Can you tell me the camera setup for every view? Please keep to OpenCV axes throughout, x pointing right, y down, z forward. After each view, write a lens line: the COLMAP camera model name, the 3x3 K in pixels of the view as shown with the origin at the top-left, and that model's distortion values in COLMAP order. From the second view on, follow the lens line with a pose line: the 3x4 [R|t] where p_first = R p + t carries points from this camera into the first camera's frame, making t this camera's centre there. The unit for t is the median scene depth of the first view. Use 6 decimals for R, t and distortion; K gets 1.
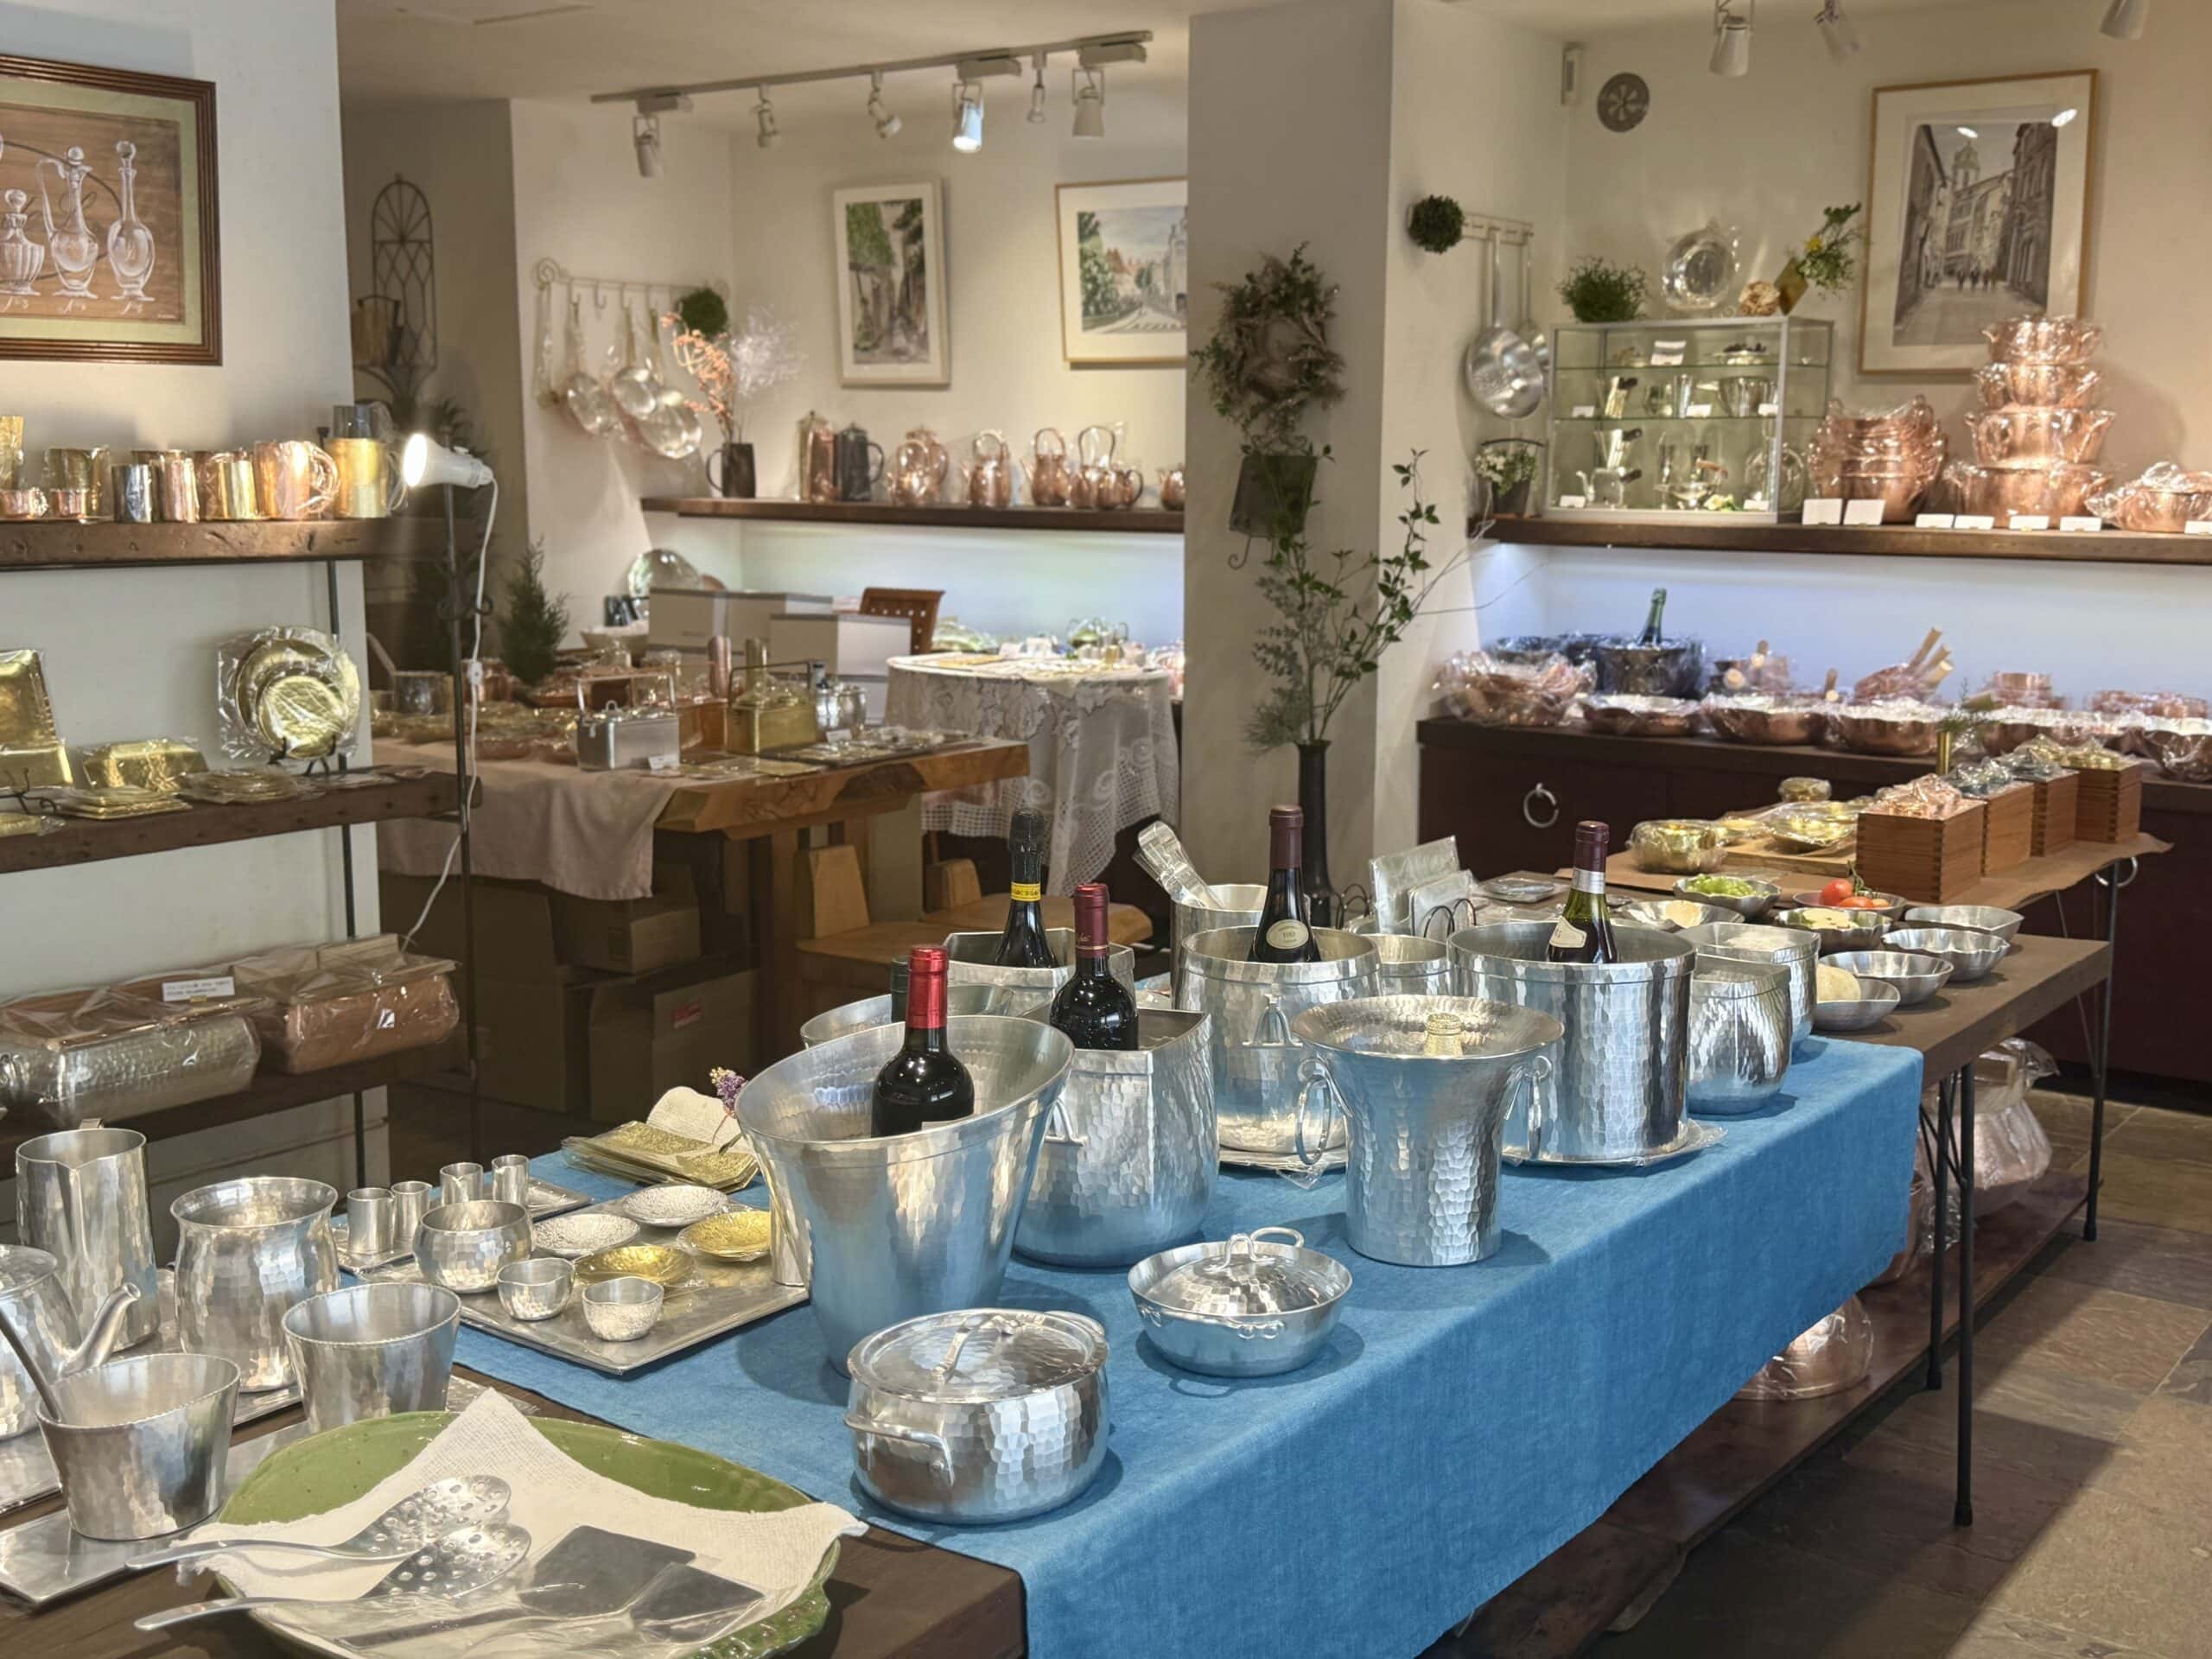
lens RADIAL K [[2425.0, 0, 1106.0], [0, 2425.0, 829.5], [0, 0, 1]] dist [0.134434, 0.004818]
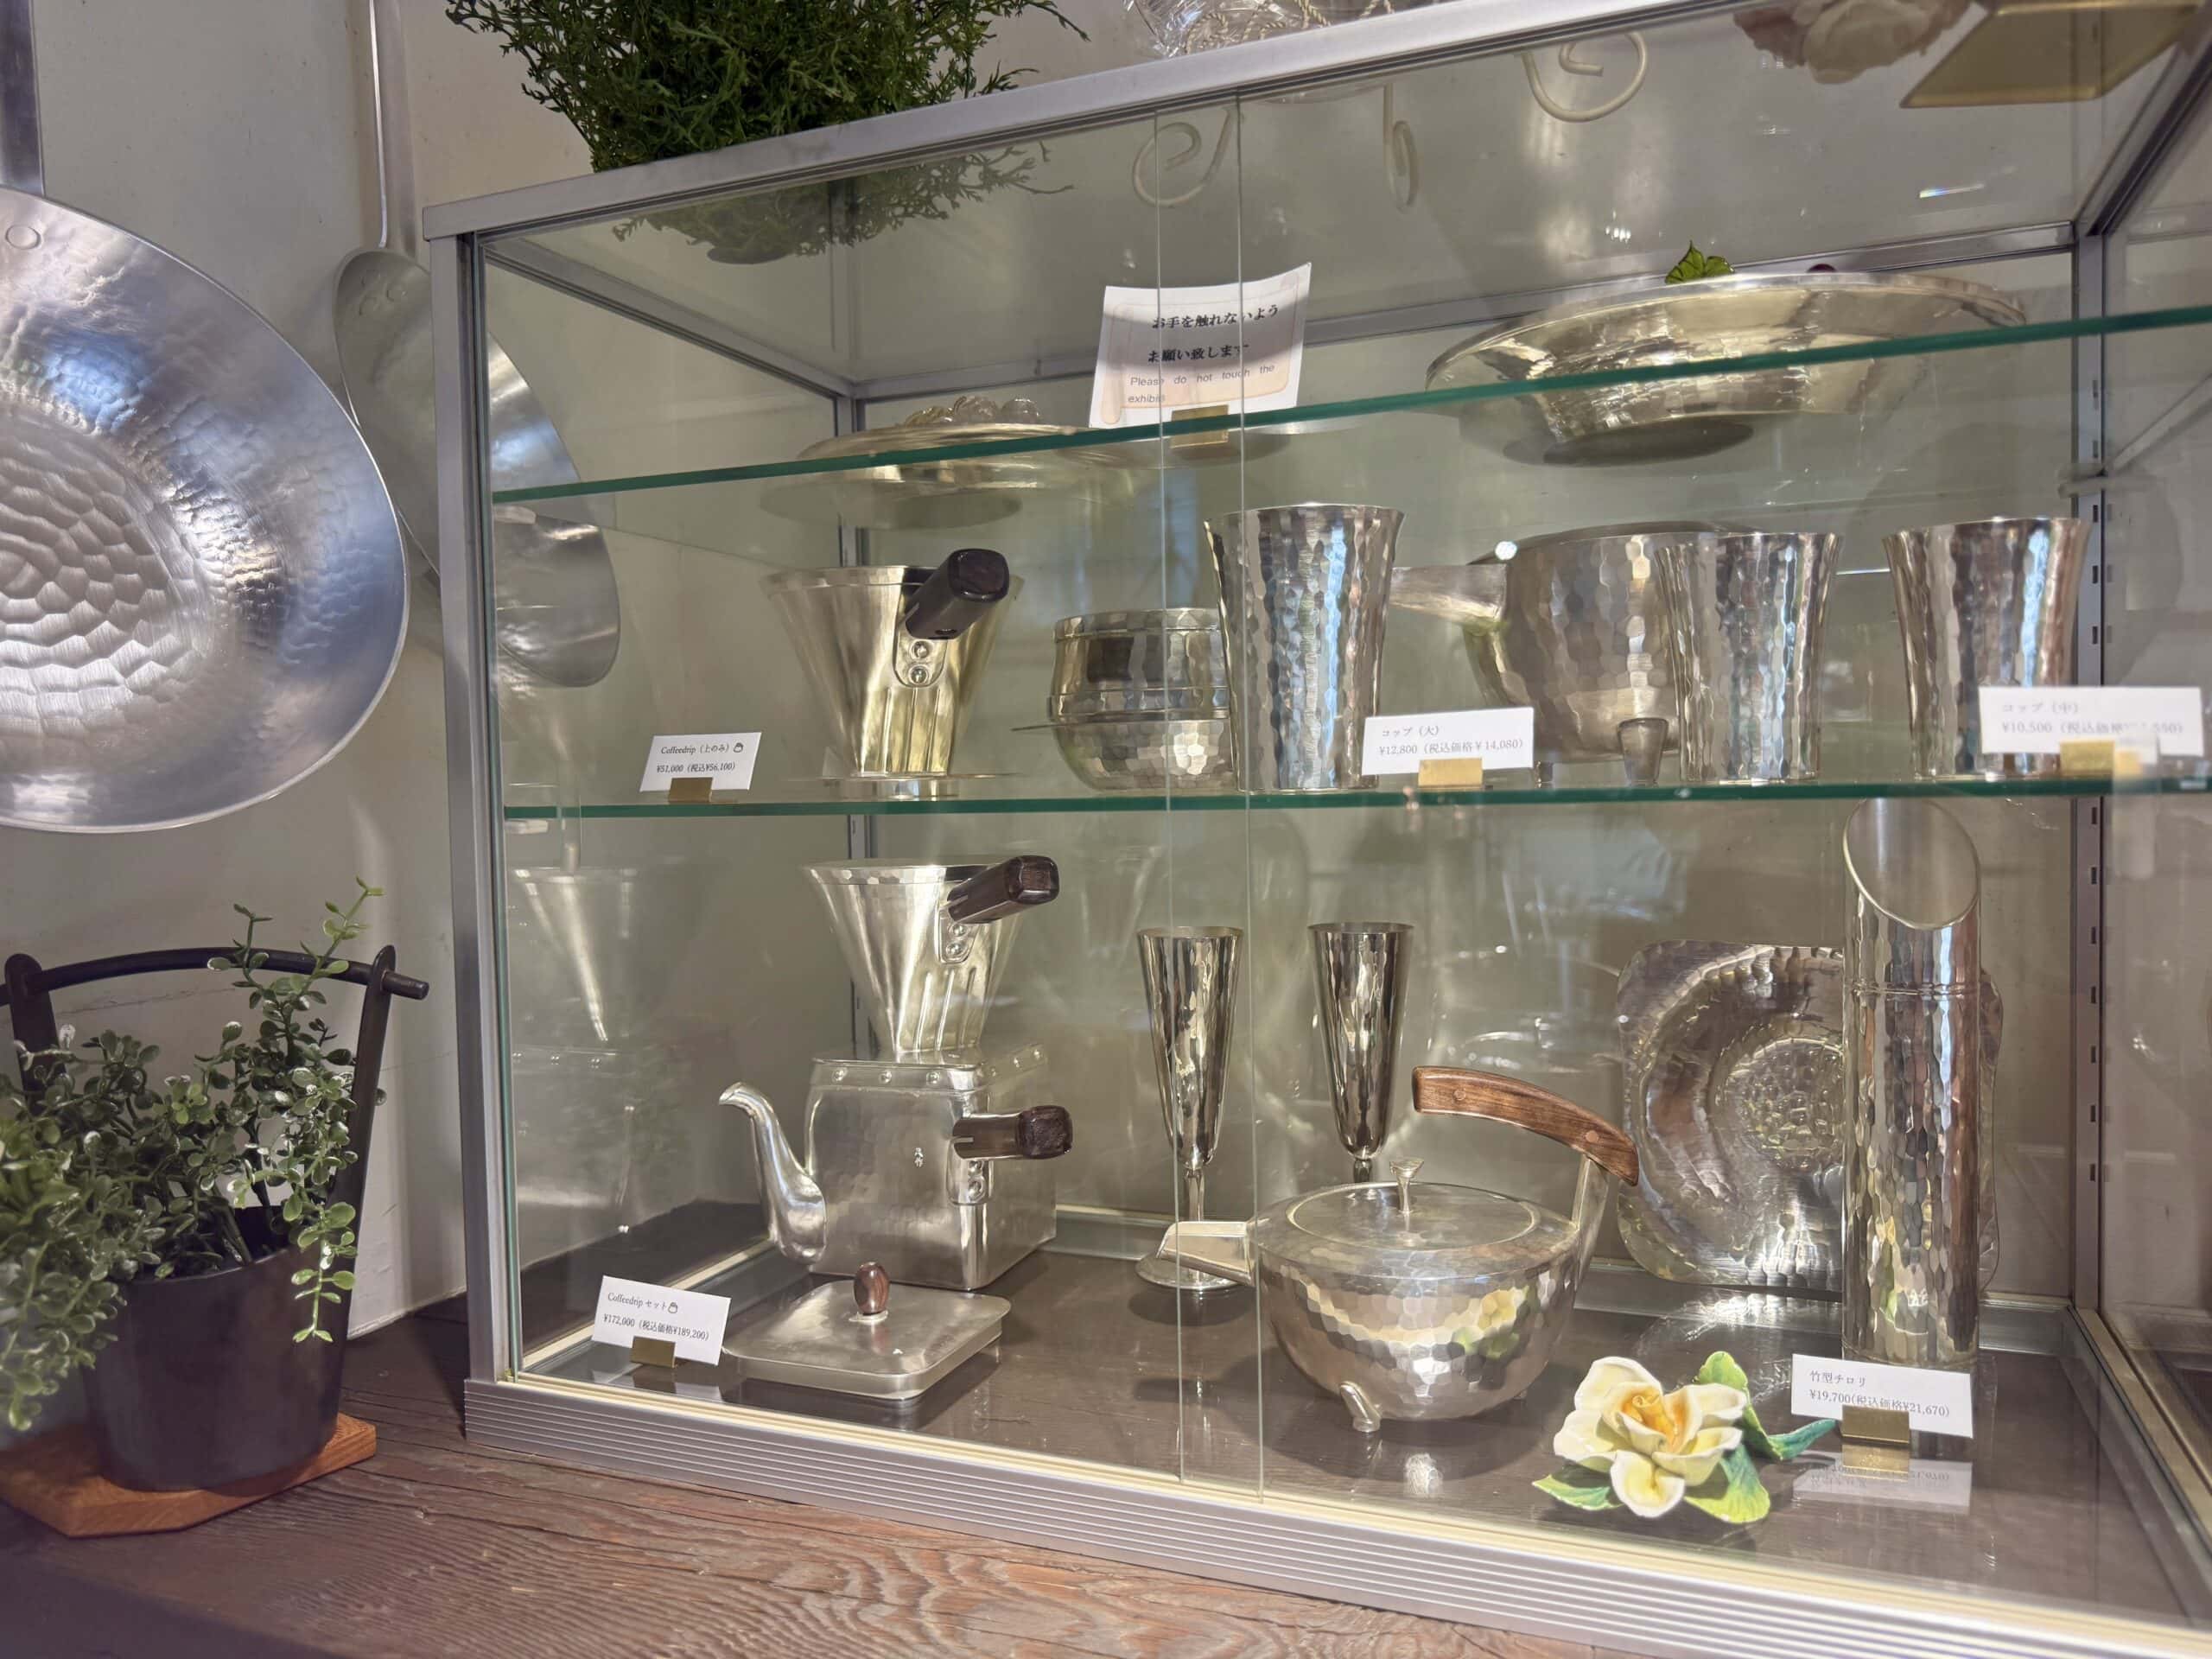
lens RADIAL K [[1581.3, 0, 1106.0], [0, 1581.3, 829.5], [0, 0, 1]] dist [-0.000870, -0.001191]
pose [[0.969855, -0.032517, 0.241505, 0.195576], [0.062624, 0.991031, -0.118053, -0.152118], [-0.235500, 0.129619, 0.963192, 0.892732]]
